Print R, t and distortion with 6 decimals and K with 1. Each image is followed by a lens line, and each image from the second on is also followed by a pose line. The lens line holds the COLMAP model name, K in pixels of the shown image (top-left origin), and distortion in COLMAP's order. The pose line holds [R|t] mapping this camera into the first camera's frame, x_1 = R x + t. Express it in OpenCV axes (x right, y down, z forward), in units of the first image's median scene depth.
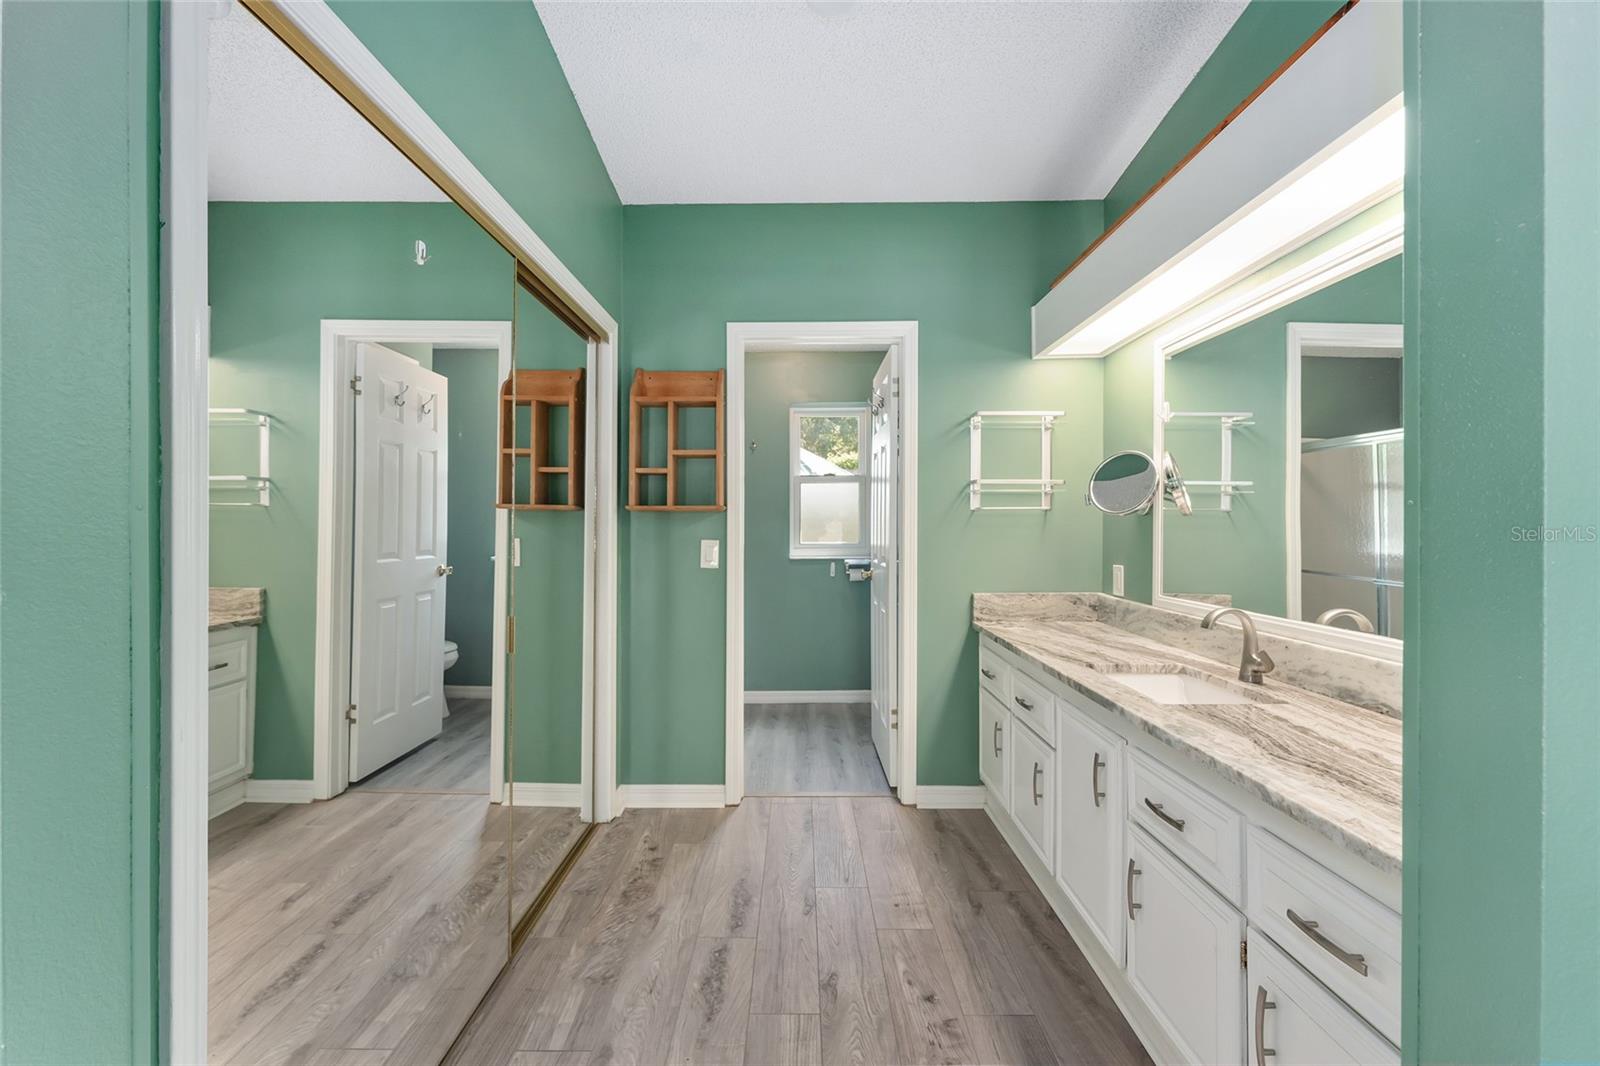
lens RADIAL K [[641.1, 0, 788.9], [0, 641.1, 534.2], [0, 0, 1]] dist [0.002070, -0.000671]
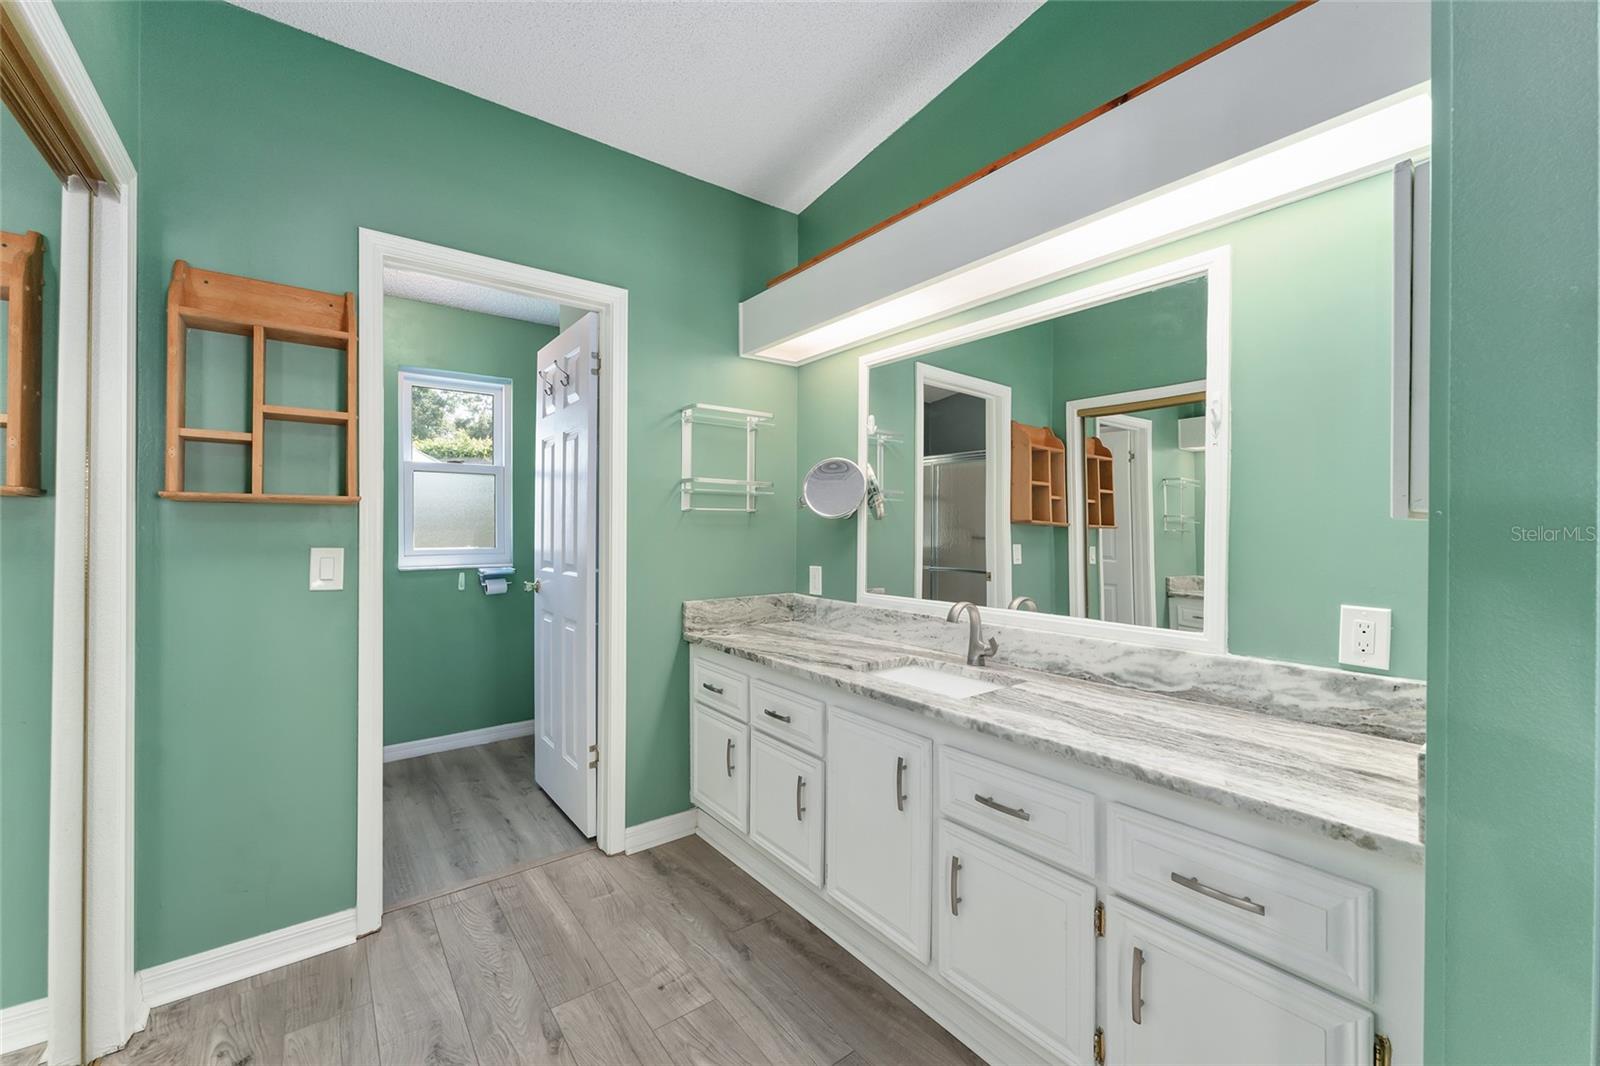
lens RADIAL K [[641.1, 0, 799.7], [0, 641.1, 536.7], [0, 0, 1]] dist [0.002070, -0.000671]
pose [[0.789689, -0.004220, 0.613493, -0.152029], [0.002889, 0.999991, 0.003160, -0.003227], [-0.613501, -0.000723, 0.789694, 0.184795]]
